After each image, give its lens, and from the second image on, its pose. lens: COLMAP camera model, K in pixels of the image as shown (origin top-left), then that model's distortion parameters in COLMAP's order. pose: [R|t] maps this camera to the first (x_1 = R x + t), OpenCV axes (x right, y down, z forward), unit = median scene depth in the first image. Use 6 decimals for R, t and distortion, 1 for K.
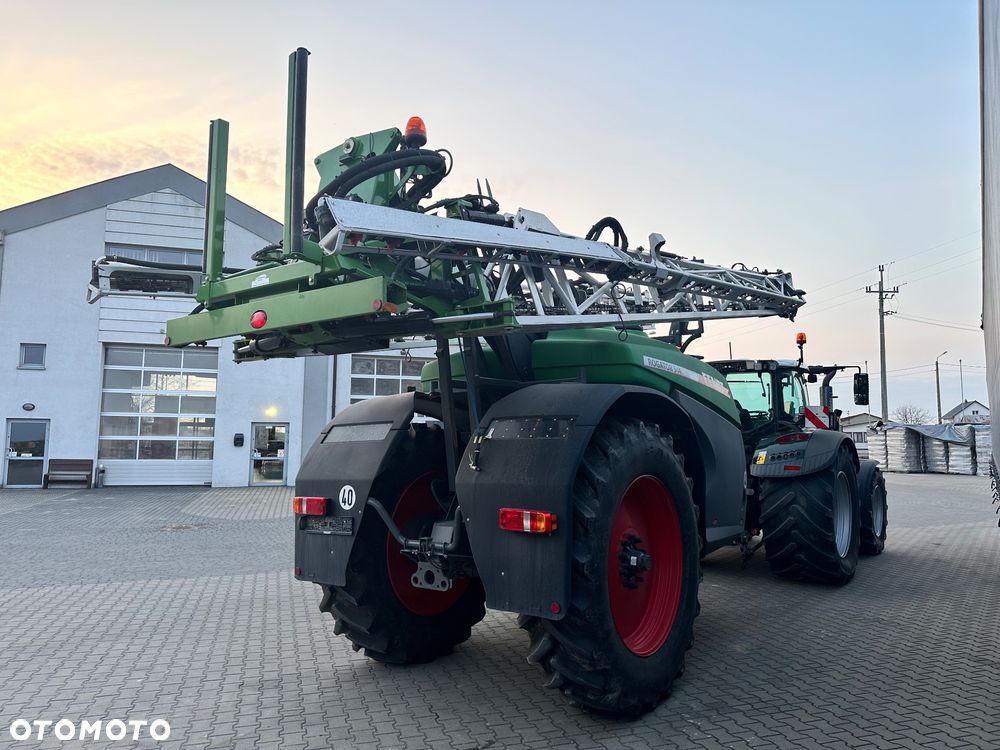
lens RADIAL K [[679.0, 0, 454.6], [0, 679.0, 362.5], [0, 0, 1]] dist [0.018058, -0.000757]
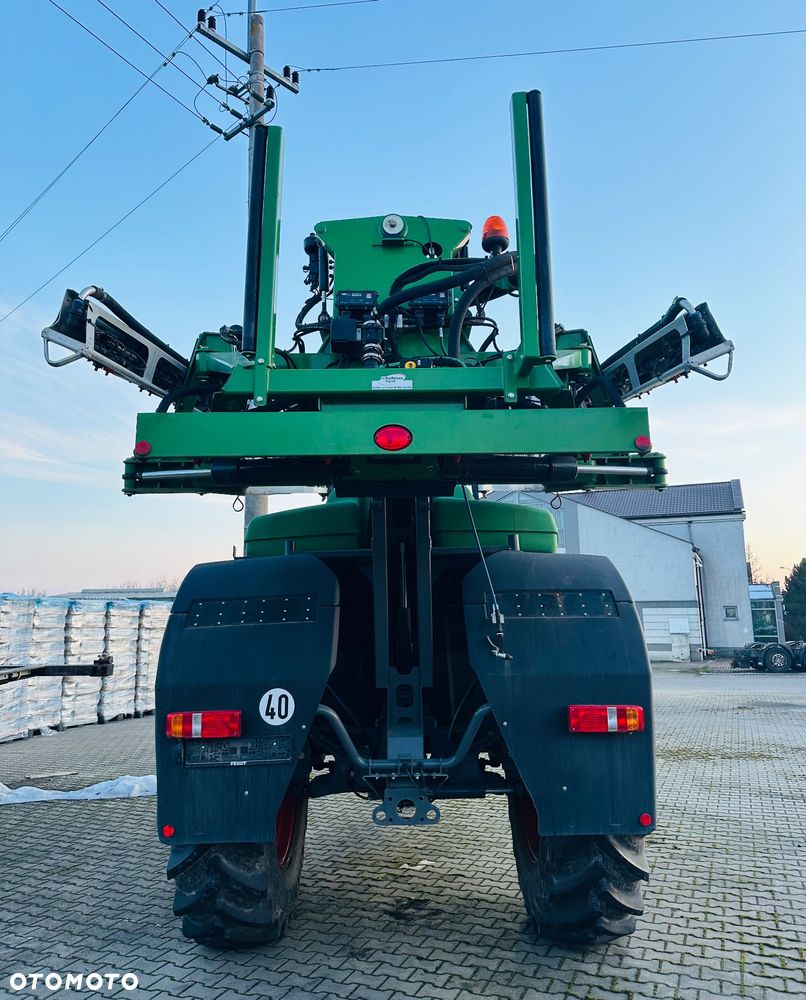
lens RADIAL K [[777.9, 0, 403.0], [0, 777.9, 500.0], [0, 0, 1]] dist [-0.002446, -0.000798]
pose [[0.775445, 0.092625, 0.624584, -0.655888], [-0.058711, 0.995474, -0.074736, 0.046583], [-0.628679, 0.021284, 0.777373, 0.344857]]
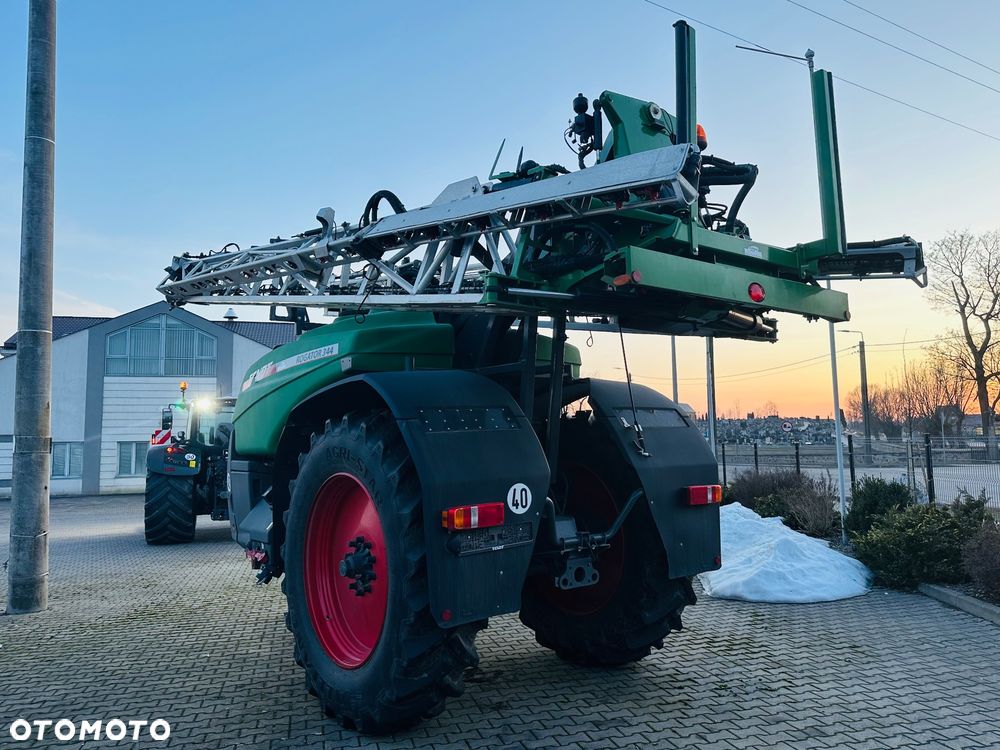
lens RADIAL K [[747.2, 0, 541.5], [0, 747.2, 397.3], [0, 0, 1]] dist [0.051205, -0.067562]
pose [[0.181508, 0.067753, 0.981053, -1.183951], [-0.085759, 0.994914, -0.052844, 0.141687], [-0.979643, -0.074542, 0.186395, 0.938676]]
